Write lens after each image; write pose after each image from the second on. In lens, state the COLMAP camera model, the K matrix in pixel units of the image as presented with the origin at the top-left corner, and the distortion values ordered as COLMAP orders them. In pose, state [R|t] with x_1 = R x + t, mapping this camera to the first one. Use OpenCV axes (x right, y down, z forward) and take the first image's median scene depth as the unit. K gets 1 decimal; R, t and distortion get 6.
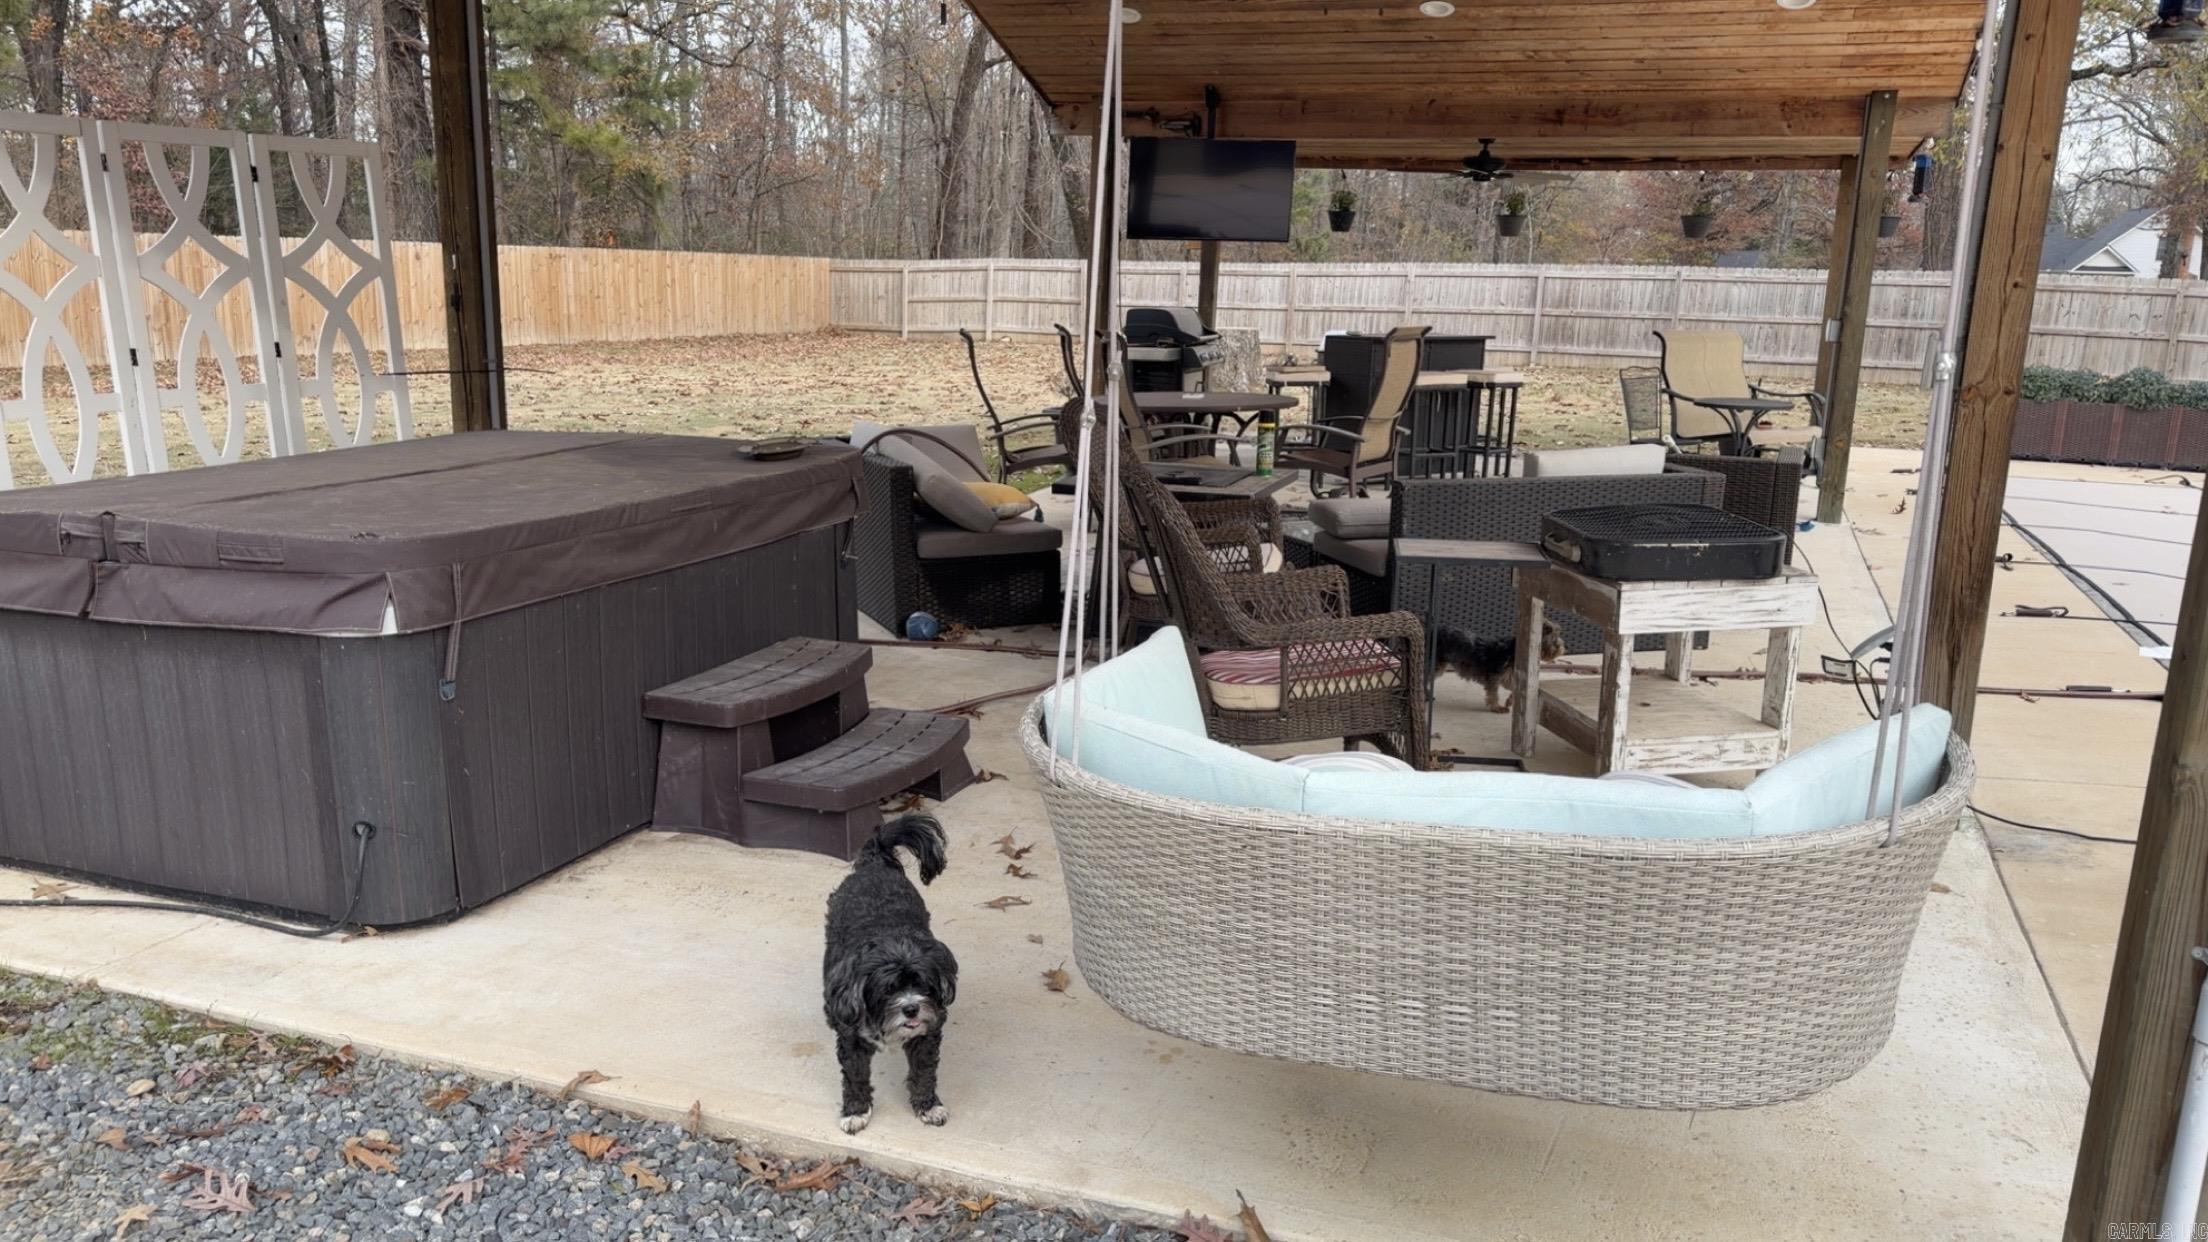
lens RADIAL K [[1601.2, 0, 1104.0], [0, 1601.2, 621.0], [0, 0, 1]] dist [0.124646, -0.196234]
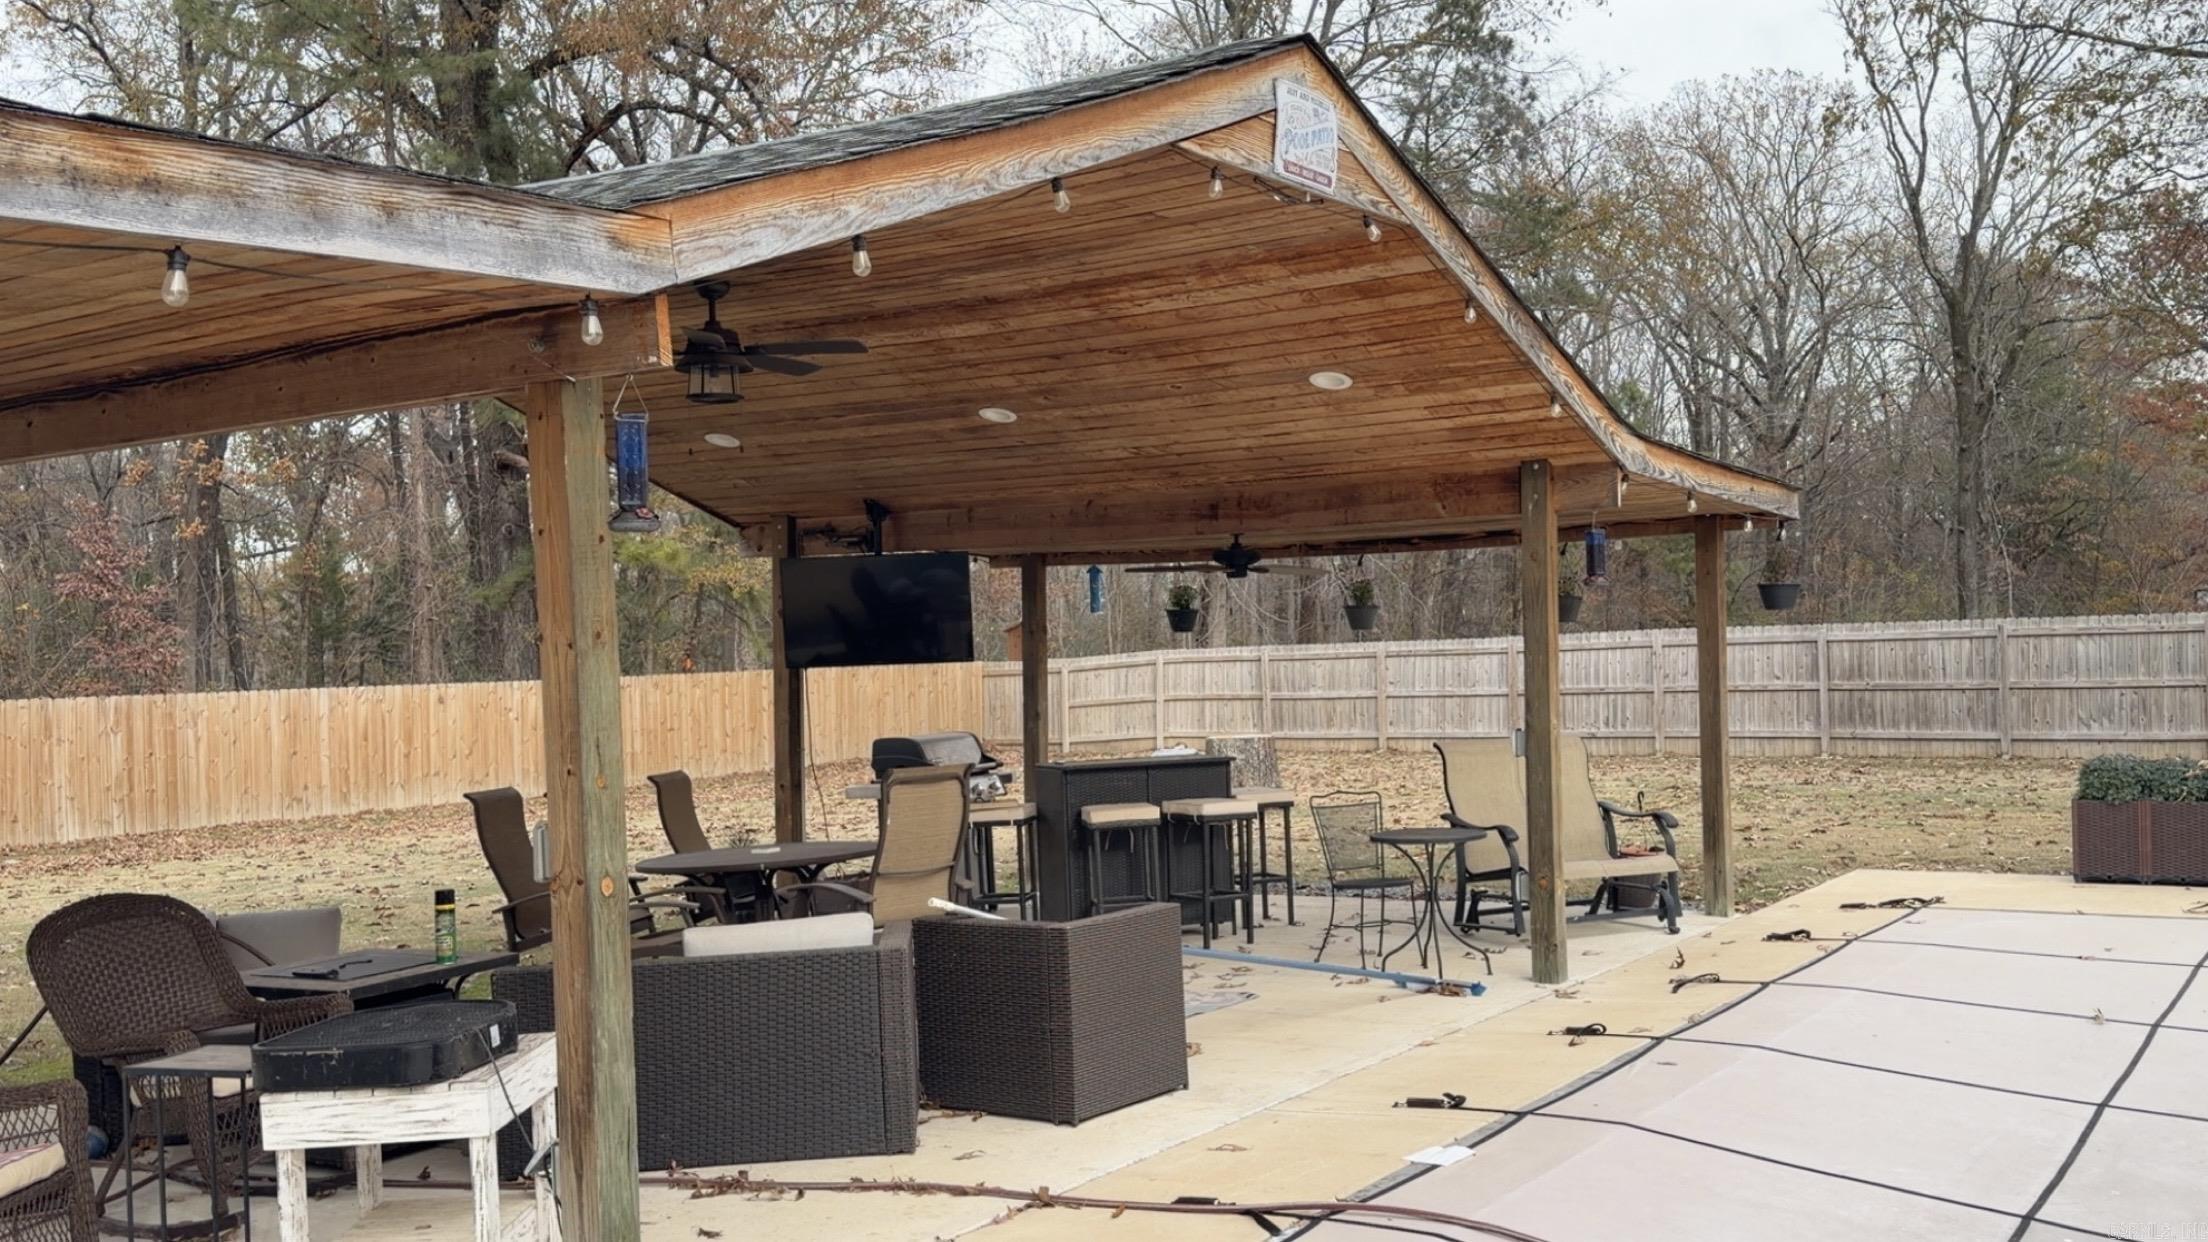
lens RADIAL K [[2078.7, 0, 1104.0], [0, 2078.7, 621.0], [0, 0, 1]] dist [0.303808, -0.751227]
pose [[0.975535, -0.061889, -0.210952, 0.156555], [0.012822, 0.973941, -0.226439, -0.000454], [0.219469, 0.218194, 0.950907, -0.020214]]
